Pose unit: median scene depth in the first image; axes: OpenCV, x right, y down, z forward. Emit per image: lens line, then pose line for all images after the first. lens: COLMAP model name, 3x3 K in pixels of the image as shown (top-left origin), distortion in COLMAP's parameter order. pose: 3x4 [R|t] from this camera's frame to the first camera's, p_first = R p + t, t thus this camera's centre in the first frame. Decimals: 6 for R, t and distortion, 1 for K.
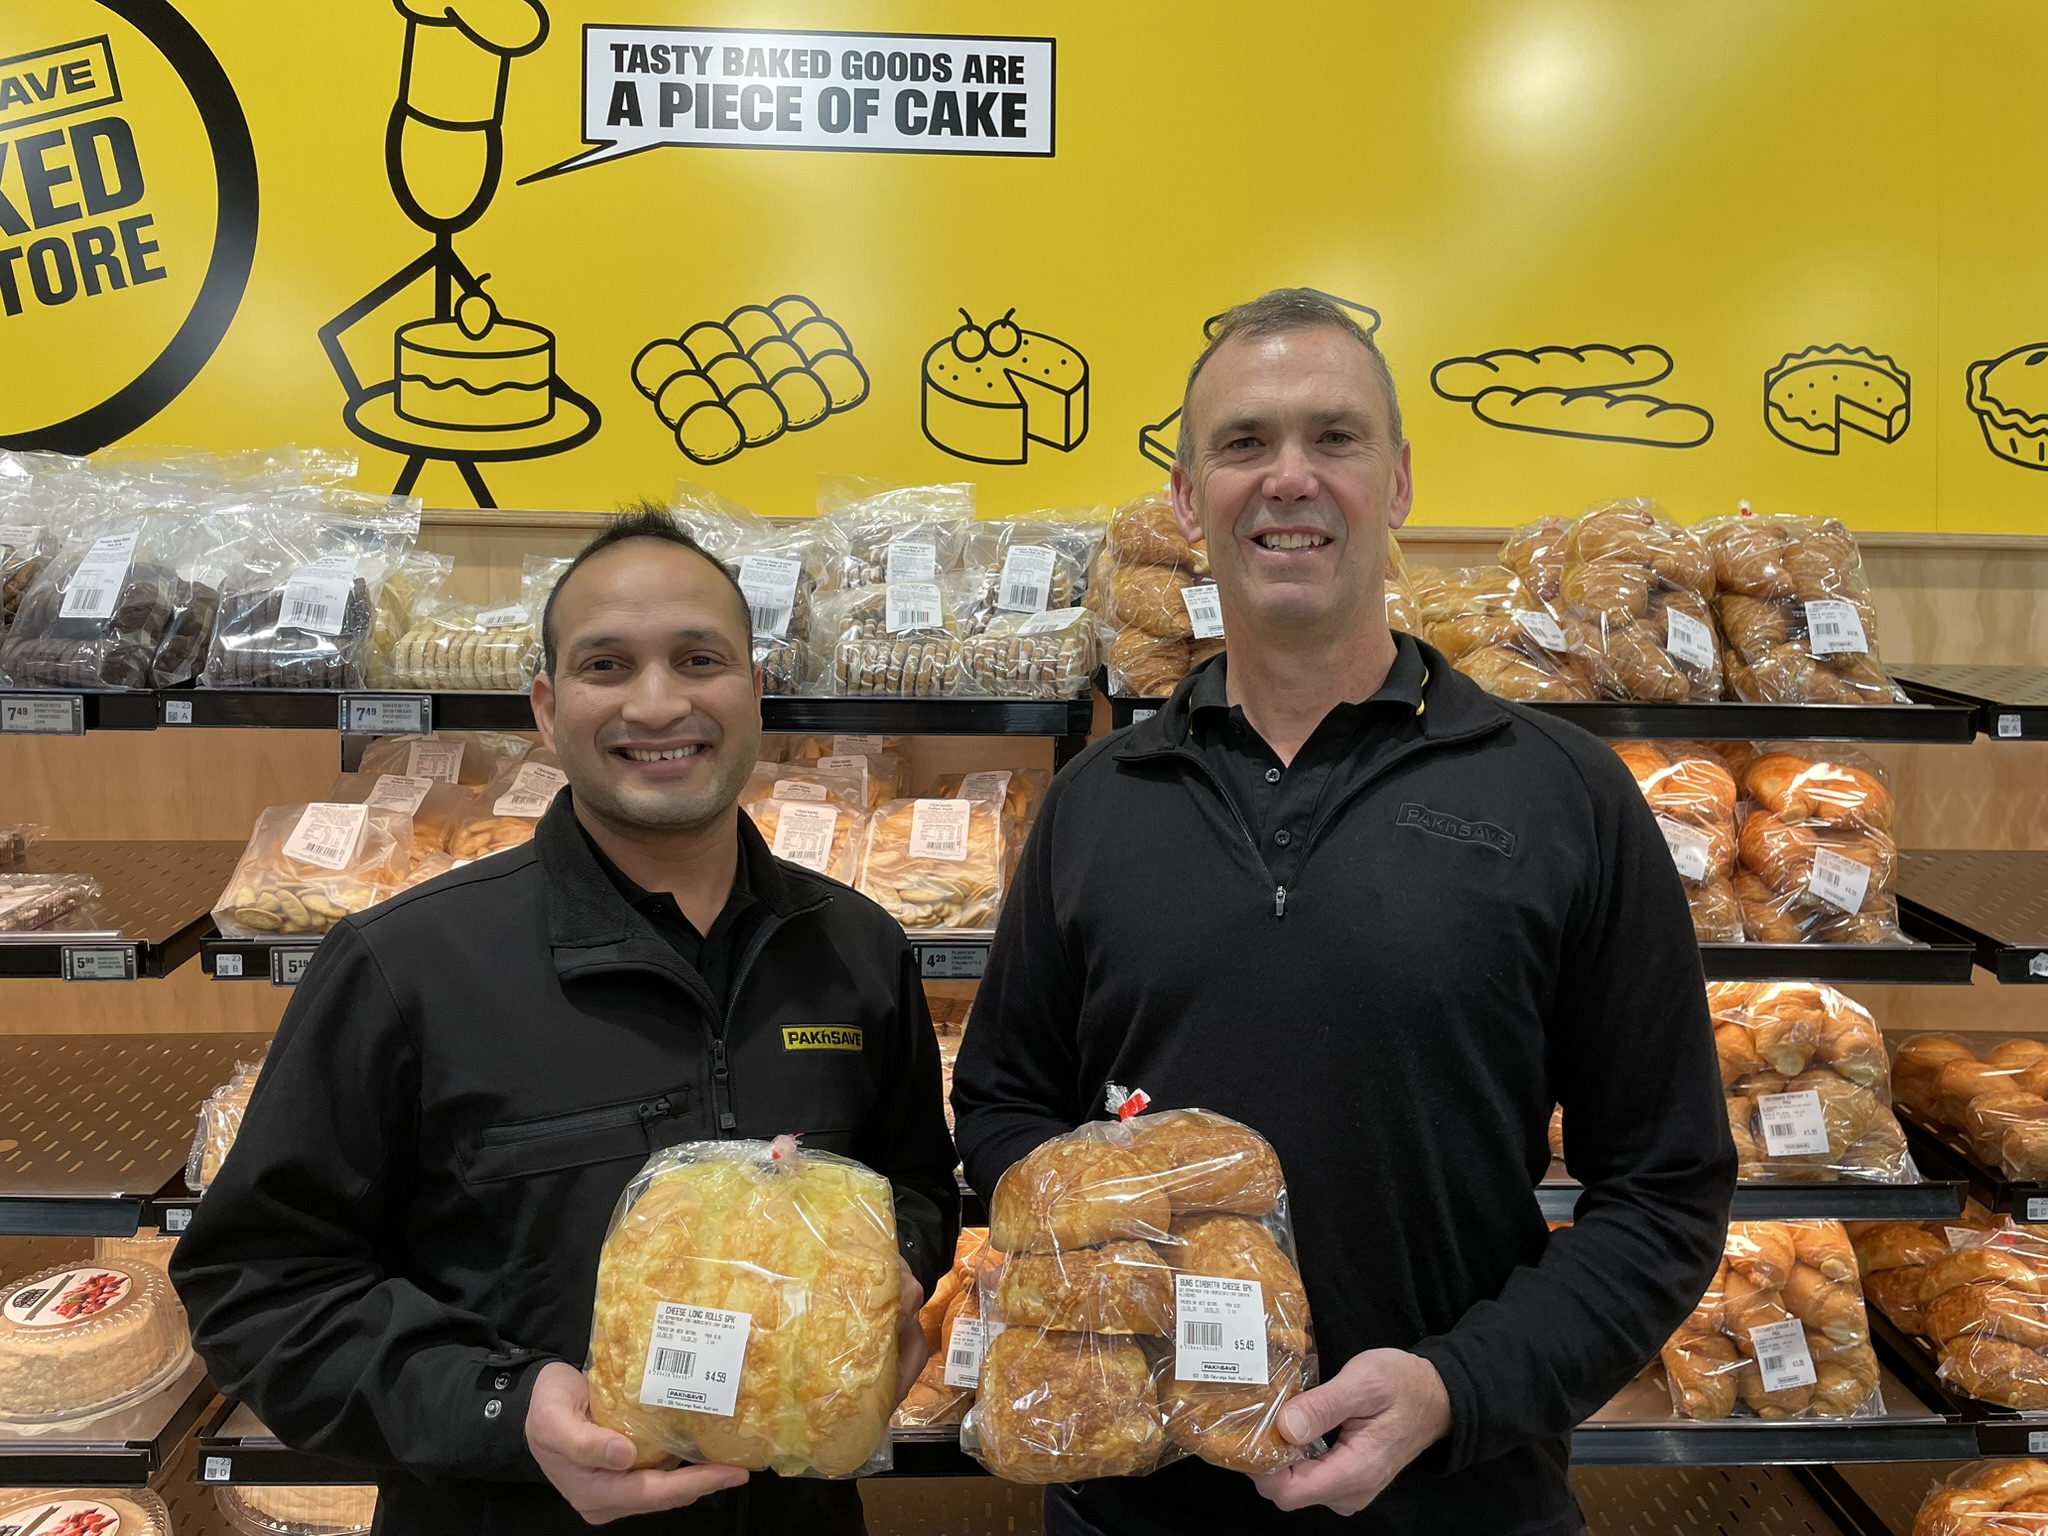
lens RADIAL K [[1546.7, 0, 1026.5], [0, 1546.7, 772.4], [0, 0, 1]] dist [0.040679, -0.028875]
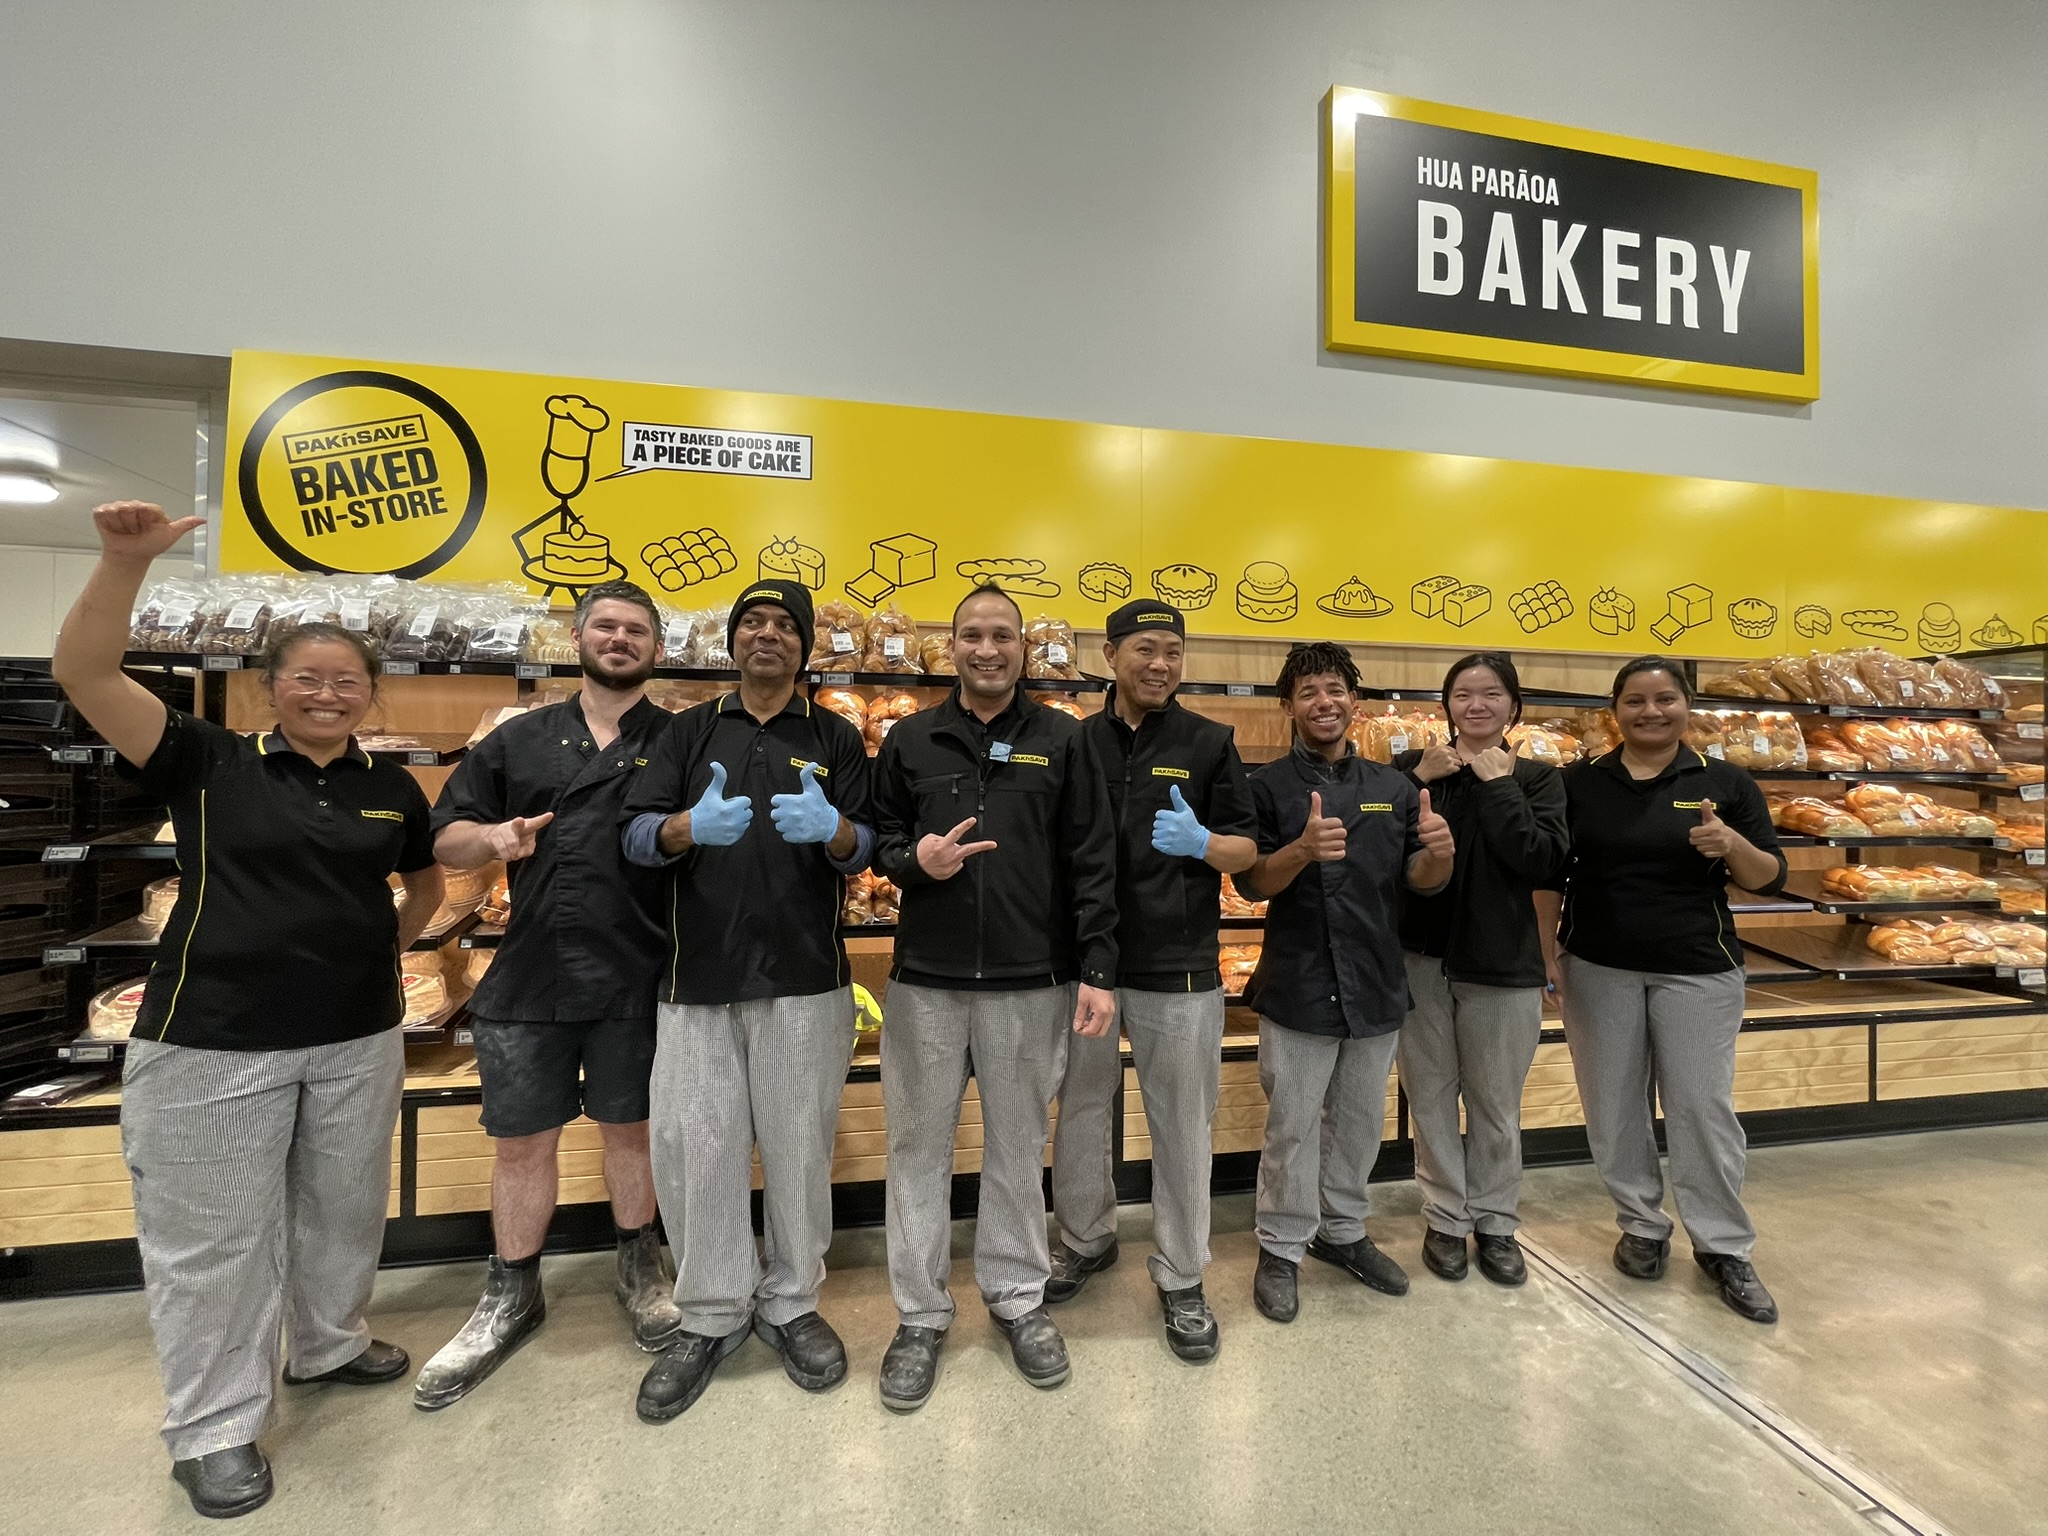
lens RADIAL K [[825.9, 0, 1023.9], [0, 825.9, 762.7], [0, 0, 1]] dist [0.000717, 0.000310]
pose [[0.991101, 0.002998, 0.133079, 0.191584], [0.000649, 0.999626, -0.027351, 0.122229], [-0.133111, 0.027194, 0.990728, -0.424256]]
